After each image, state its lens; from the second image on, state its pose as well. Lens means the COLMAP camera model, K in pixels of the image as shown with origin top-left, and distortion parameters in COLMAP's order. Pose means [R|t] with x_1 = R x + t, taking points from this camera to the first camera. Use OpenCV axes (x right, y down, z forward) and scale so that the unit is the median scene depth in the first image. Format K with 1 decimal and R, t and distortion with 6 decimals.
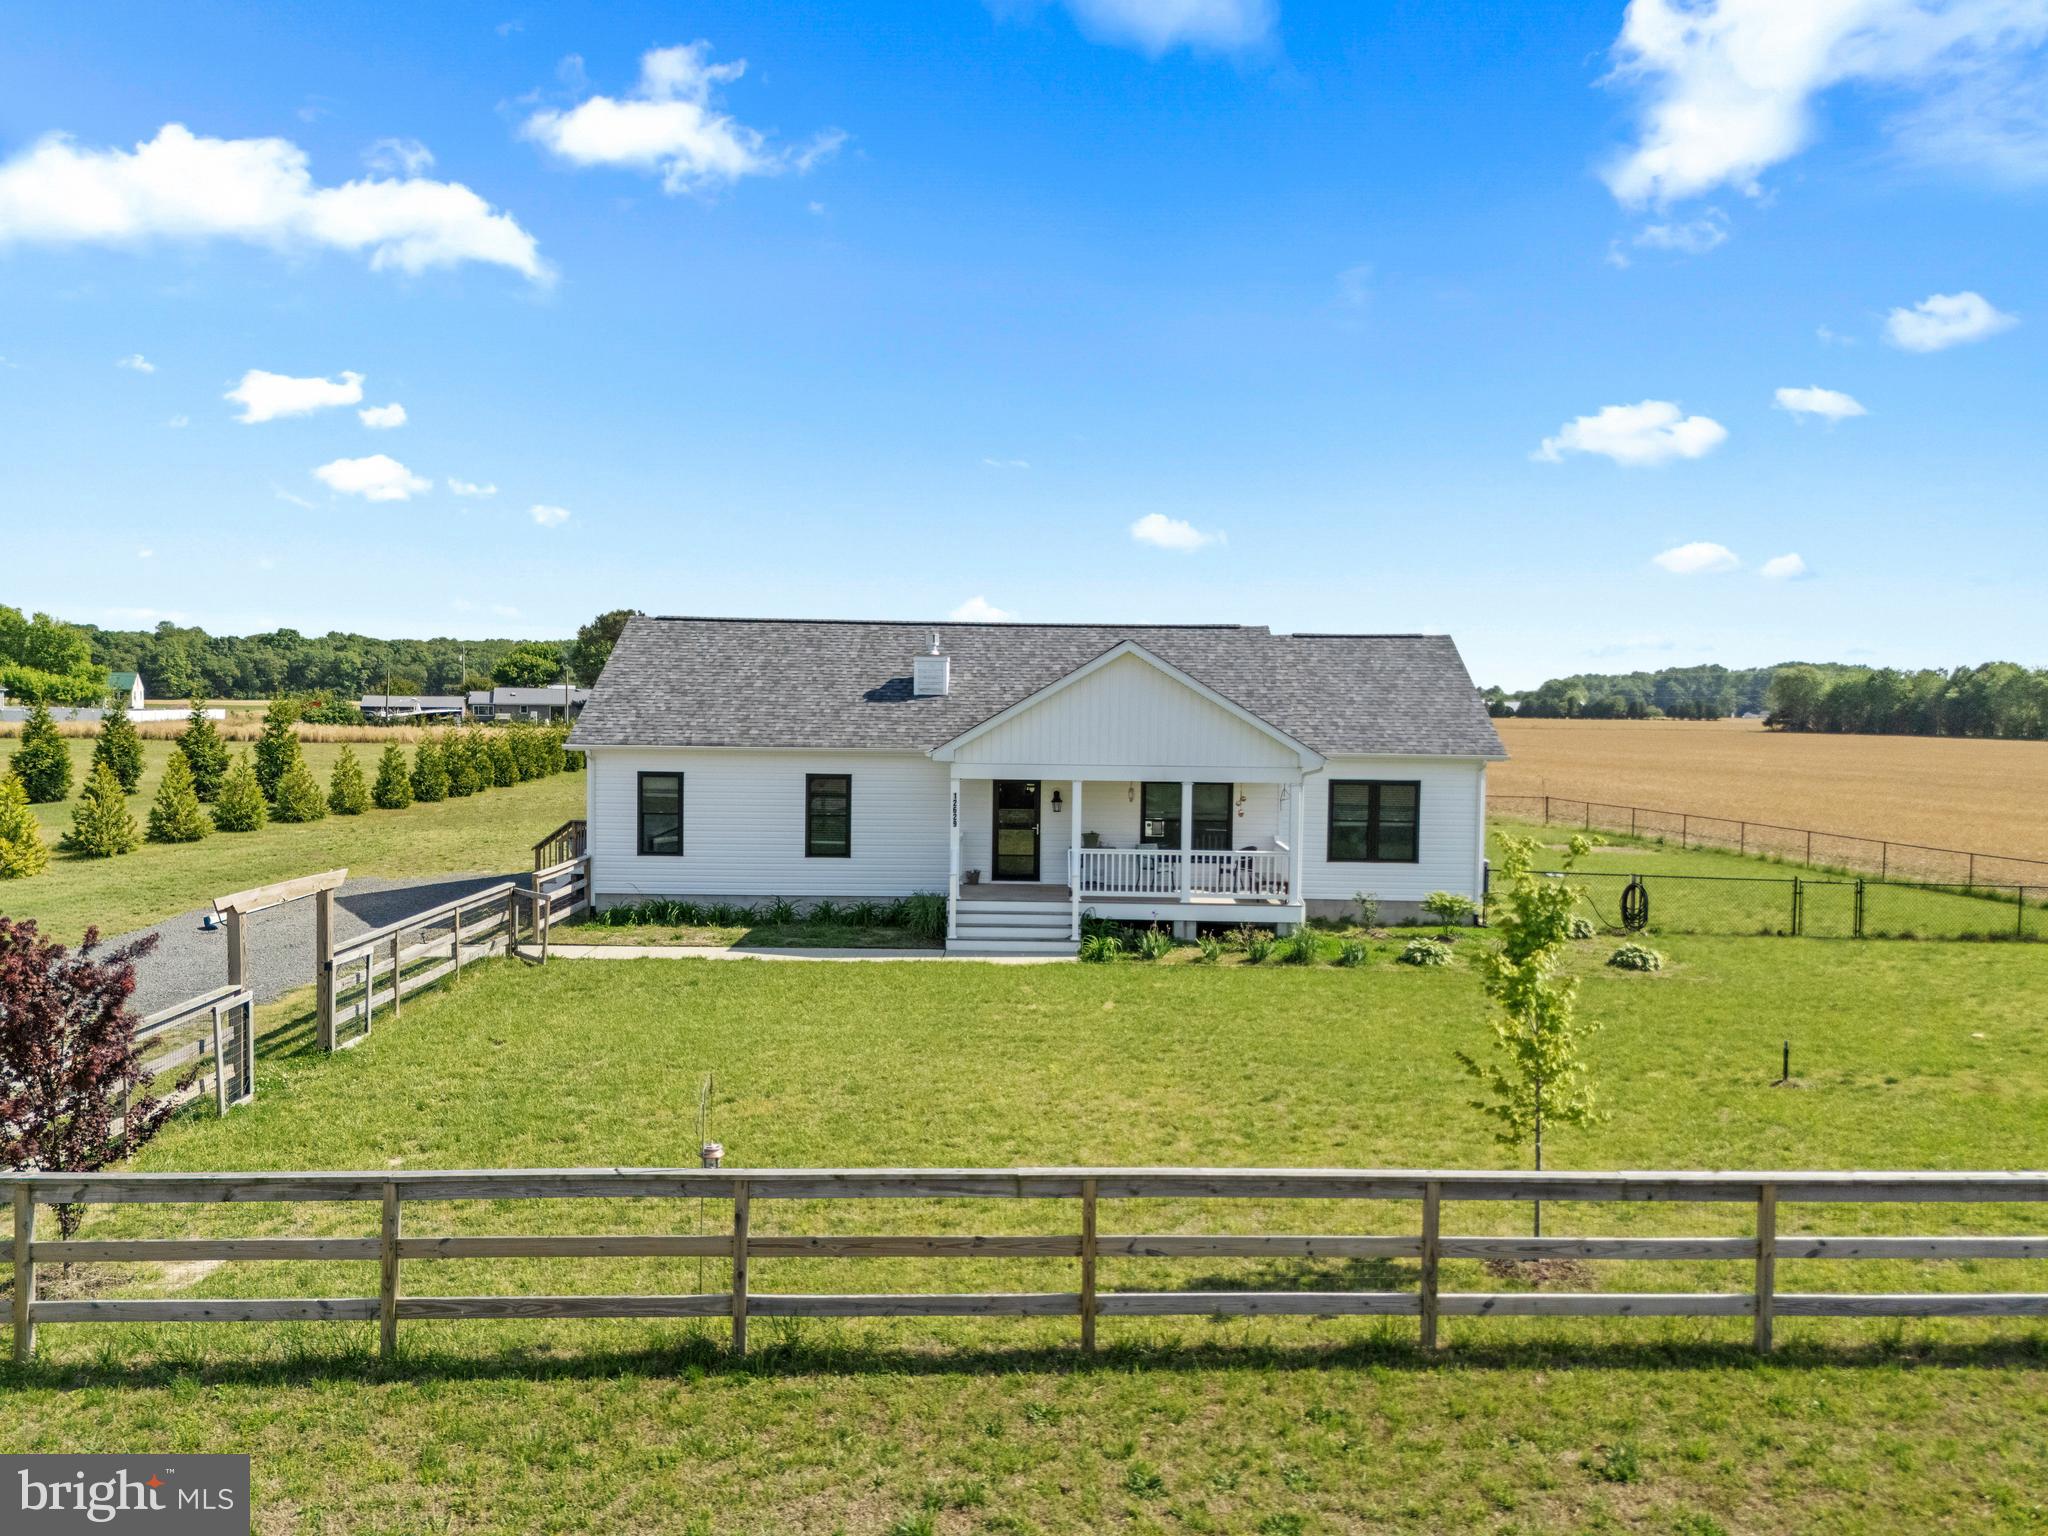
lens RADIAL K [[1504.7, 0, 1022.2], [0, 1504.7, 775.4], [0, 0, 1]] dist [0.071348, -0.070010]
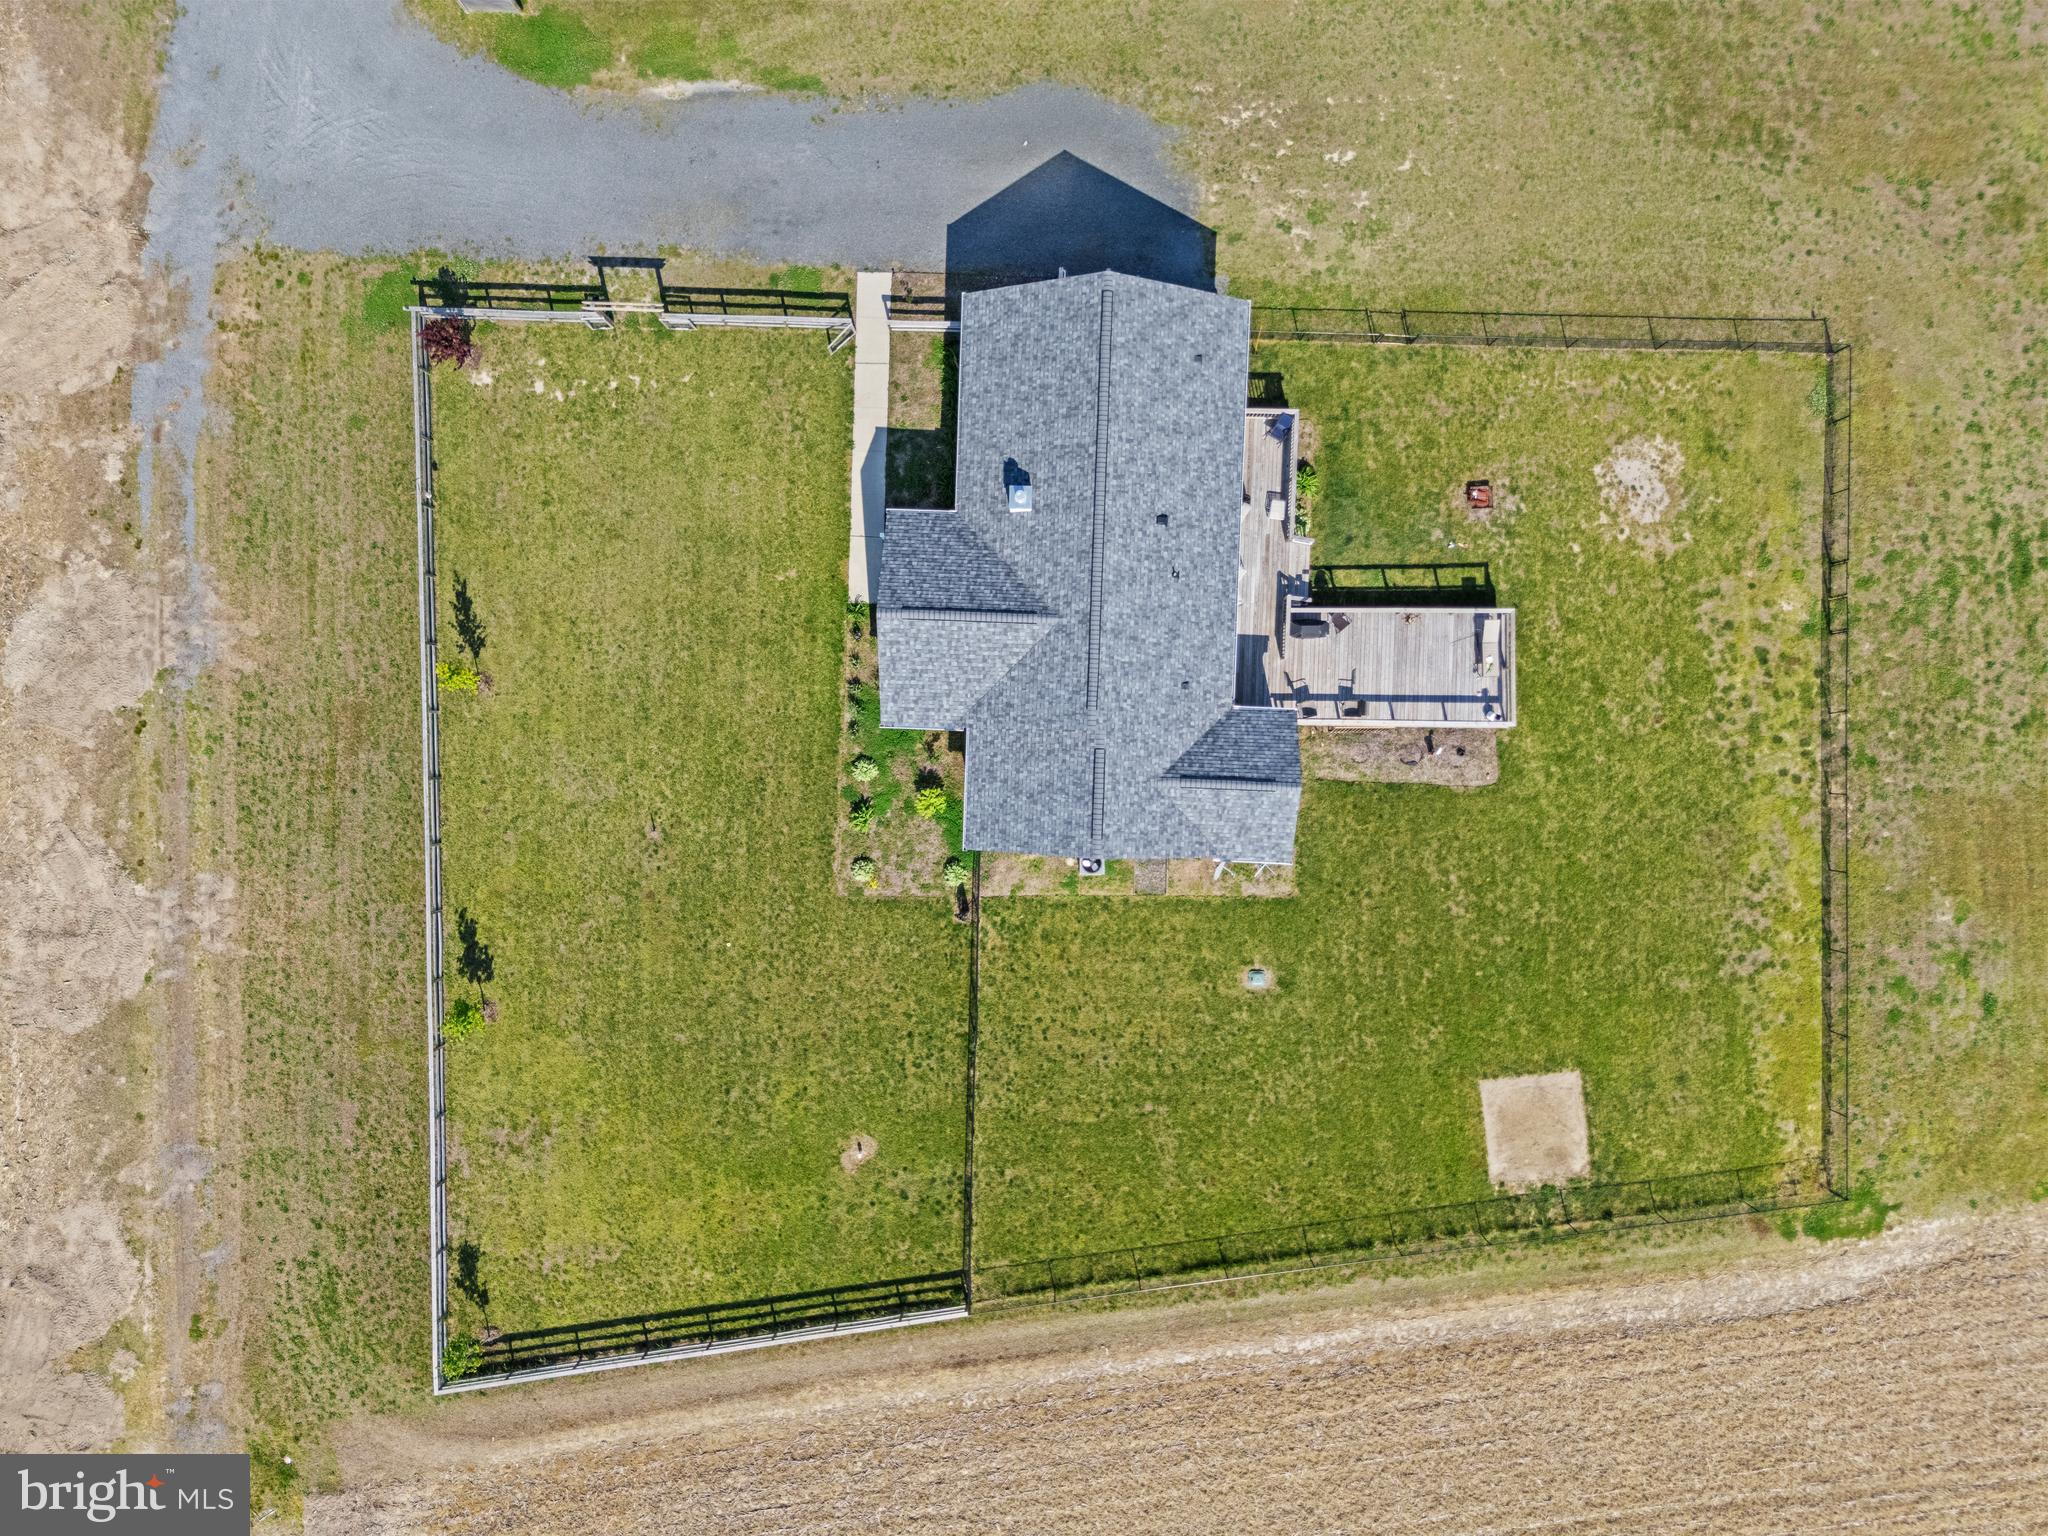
lens RADIAL K [[1504.7, 0, 1022.2], [0, 1504.7, 775.4], [0, 0, 1]] dist [0.071348, -0.070010]
pose [[-0.024334, 0.999698, -0.003485, 0.238381], [-0.026959, 0.002828, 0.999633, -1.675193], [0.999340, 0.024419, 0.026882, 1.000379]]
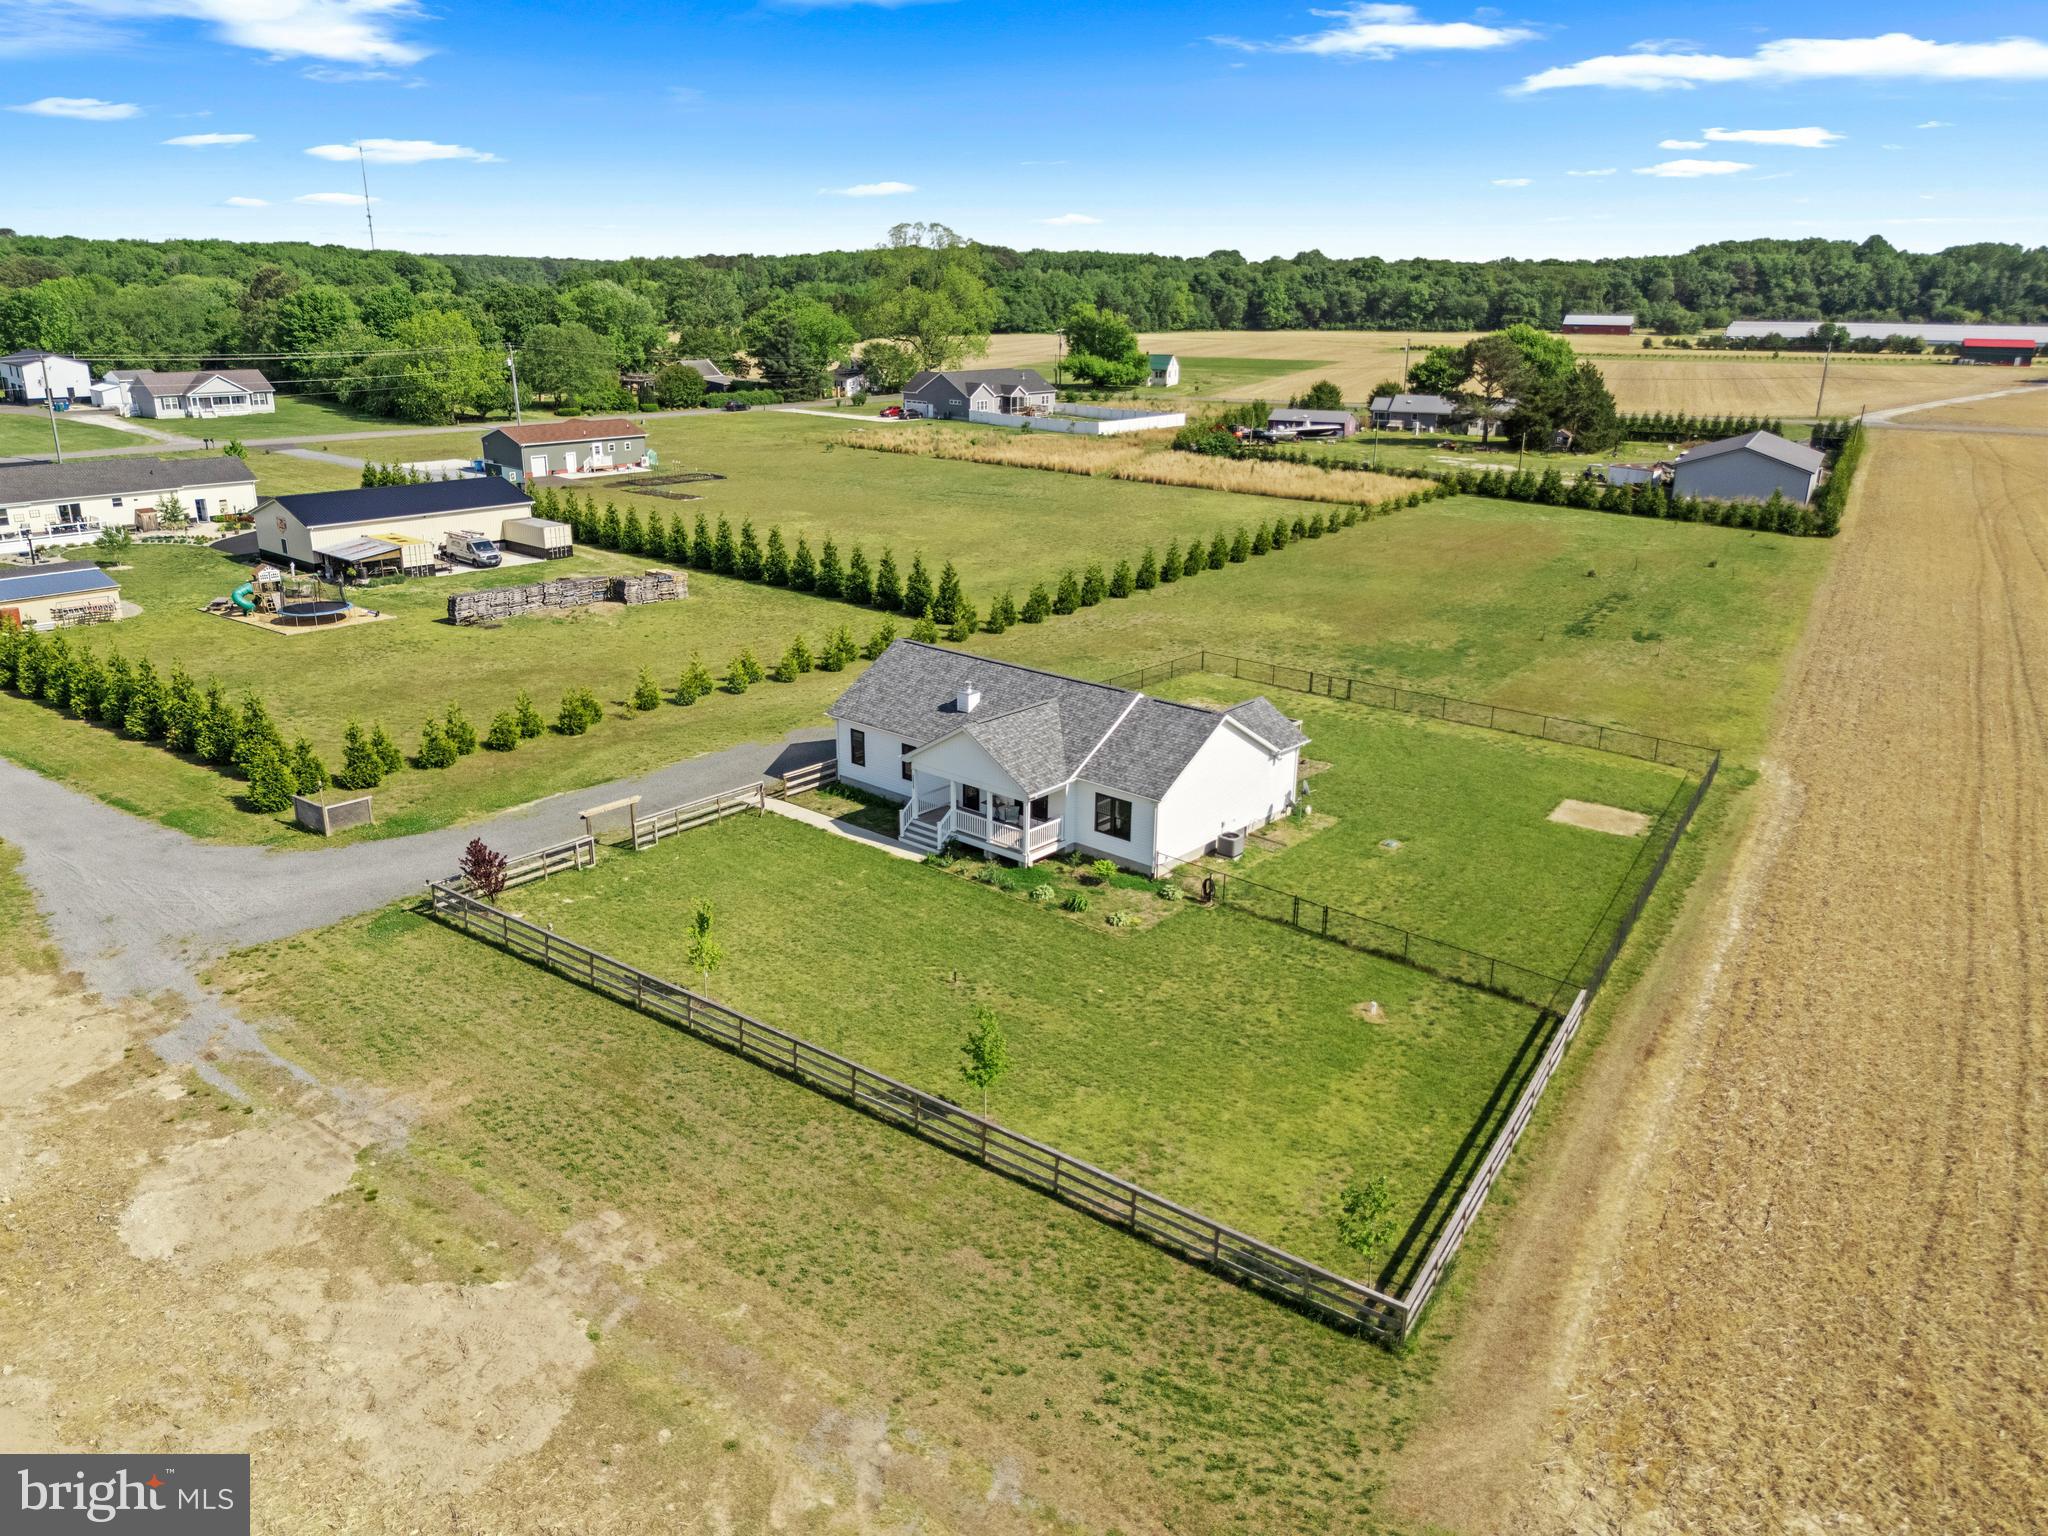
lens RADIAL K [[1504.7, 0, 1022.2], [0, 1504.7, 775.4], [0, 0, 1]] dist [0.071348, -0.070010]
pose [[0.760678, 0.200801, -0.617291, 1.346753], [-0.033885, 0.961939, 0.271156, -0.552710], [0.648245, -0.185346, 0.738529, -0.524476]]
